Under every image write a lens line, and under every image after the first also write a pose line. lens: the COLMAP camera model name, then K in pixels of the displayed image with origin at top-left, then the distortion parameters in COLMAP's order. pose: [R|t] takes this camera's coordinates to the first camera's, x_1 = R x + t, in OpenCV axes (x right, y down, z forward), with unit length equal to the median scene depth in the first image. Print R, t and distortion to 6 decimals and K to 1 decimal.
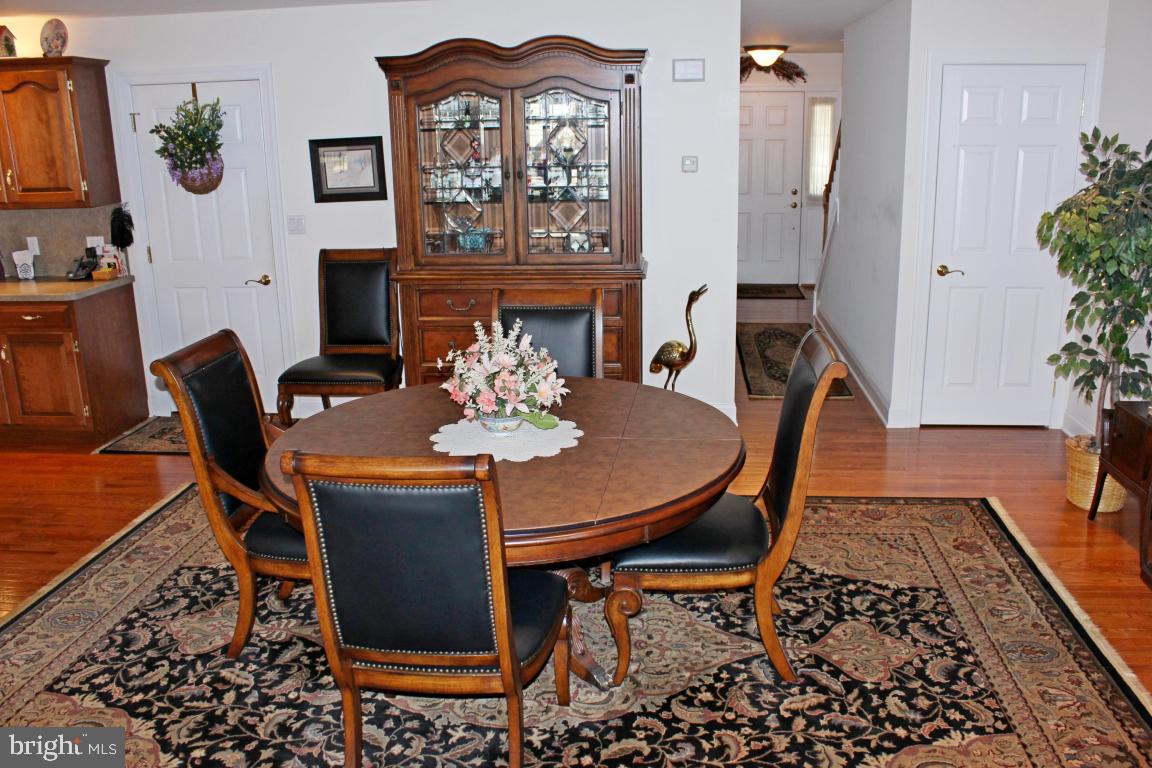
lens RADIAL K [[961.1, 0, 591.1], [0, 961.1, 382.8], [0, 0, 1]] dist [-0.176147, 0.160441]
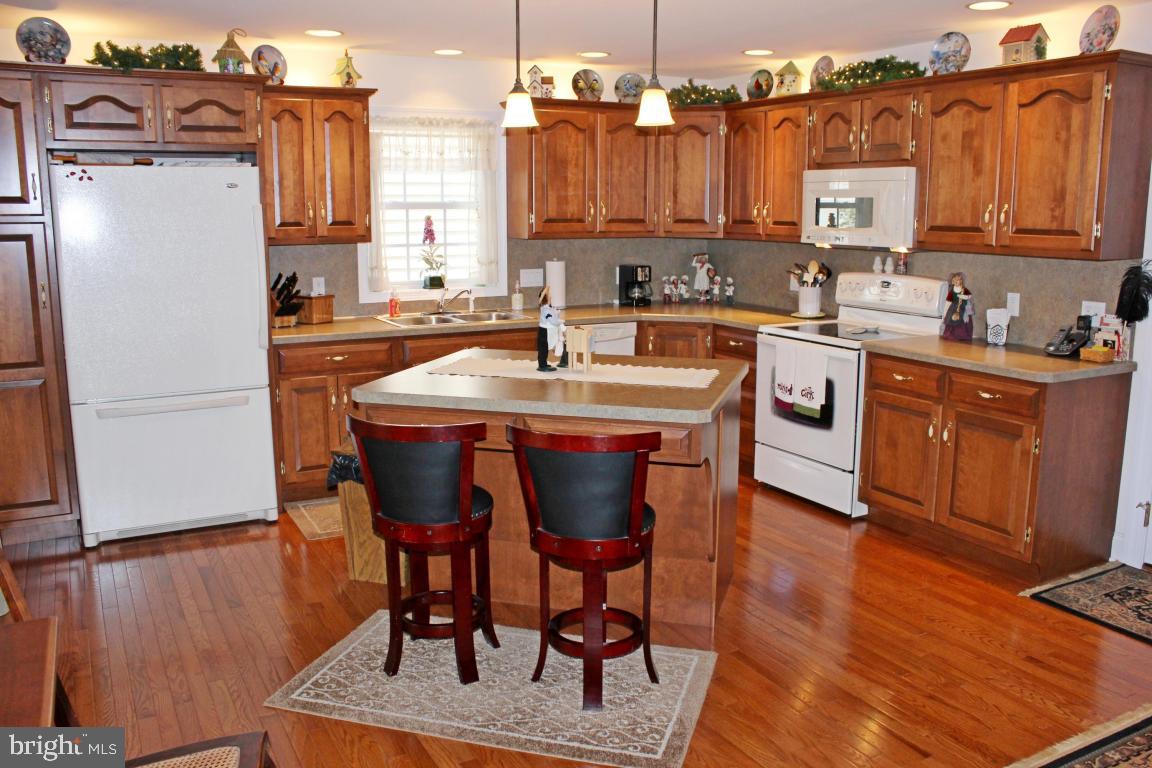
lens RADIAL K [[961.1, 0, 591.1], [0, 961.1, 382.8], [0, 0, 1]] dist [-0.176147, 0.160441]
pose [[0.564672, 0.164473, -0.808761, -0.171217], [-0.230254, 0.972427, 0.036995, -0.033411], [0.792546, 0.165331, 0.586973, 0.283103]]
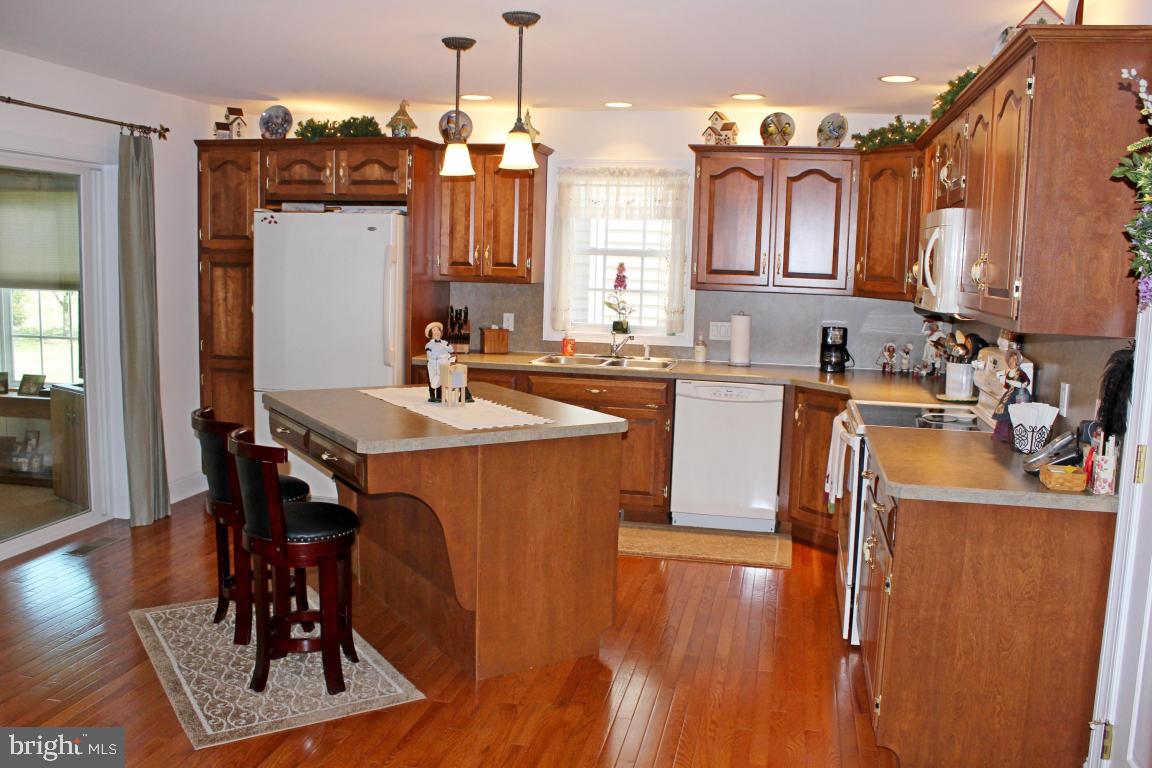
lens RADIAL K [[982.7, 0, 576.0], [0, 982.7, 384.0], [0, 0, 1]] dist [-0.185014, 0.160319]
pose [[-0.114254, 0.140664, -0.983443, -0.022704], [-0.288881, 0.942445, 0.168362, -0.182488], [0.950523, 0.303334, -0.067043, 0.821582]]
